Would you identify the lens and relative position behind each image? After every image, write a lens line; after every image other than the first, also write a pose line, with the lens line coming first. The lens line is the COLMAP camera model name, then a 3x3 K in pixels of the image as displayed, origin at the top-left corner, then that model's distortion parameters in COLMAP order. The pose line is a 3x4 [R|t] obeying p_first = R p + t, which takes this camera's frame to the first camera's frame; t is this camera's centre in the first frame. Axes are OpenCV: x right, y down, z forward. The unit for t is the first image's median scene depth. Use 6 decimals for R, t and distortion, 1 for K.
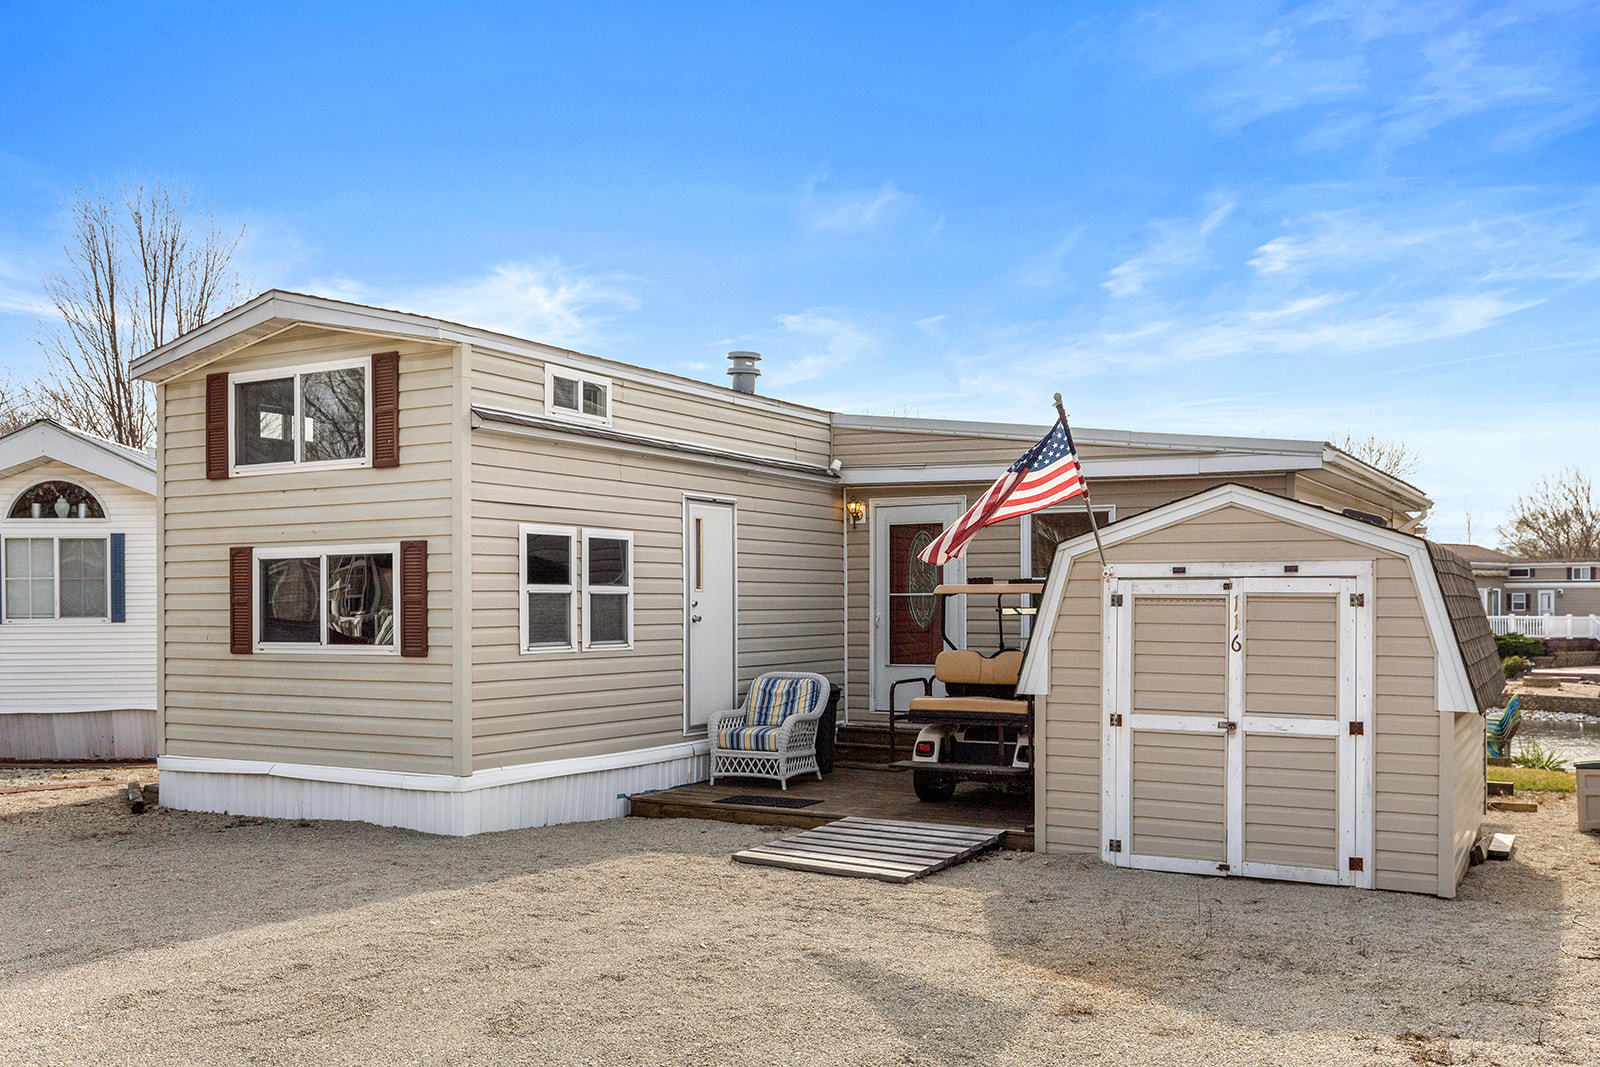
lens RADIAL K [[1427.8, 0, 799.8], [0, 1427.8, 523.2], [0, 0, 1]] dist [0.003268, 0.002954]
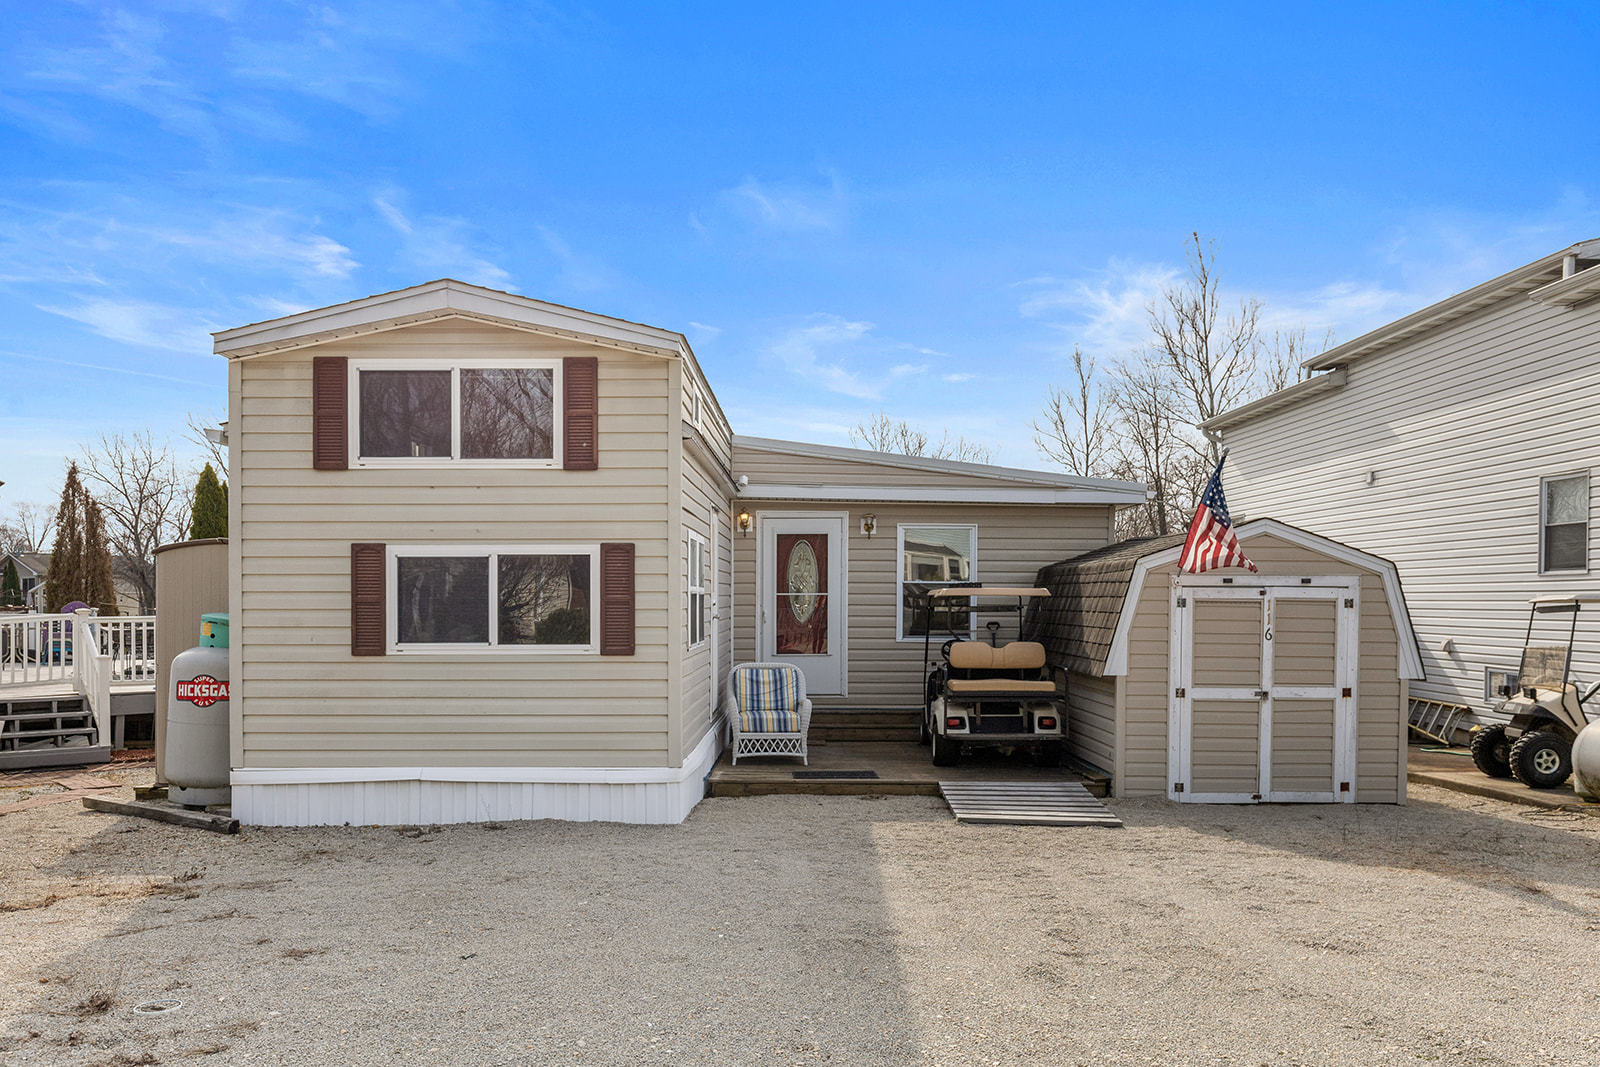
lens RADIAL K [[1266.4, 0, 798.5], [0, 1266.4, 540.8], [0, 0, 1]] dist [-0.000085, 0.002580]
pose [[0.870416, 0.025453, 0.491659, -0.608893], [-0.031566, 0.999493, 0.004139, 0.002681], [-0.491304, -0.019122, 0.870778, 0.139276]]
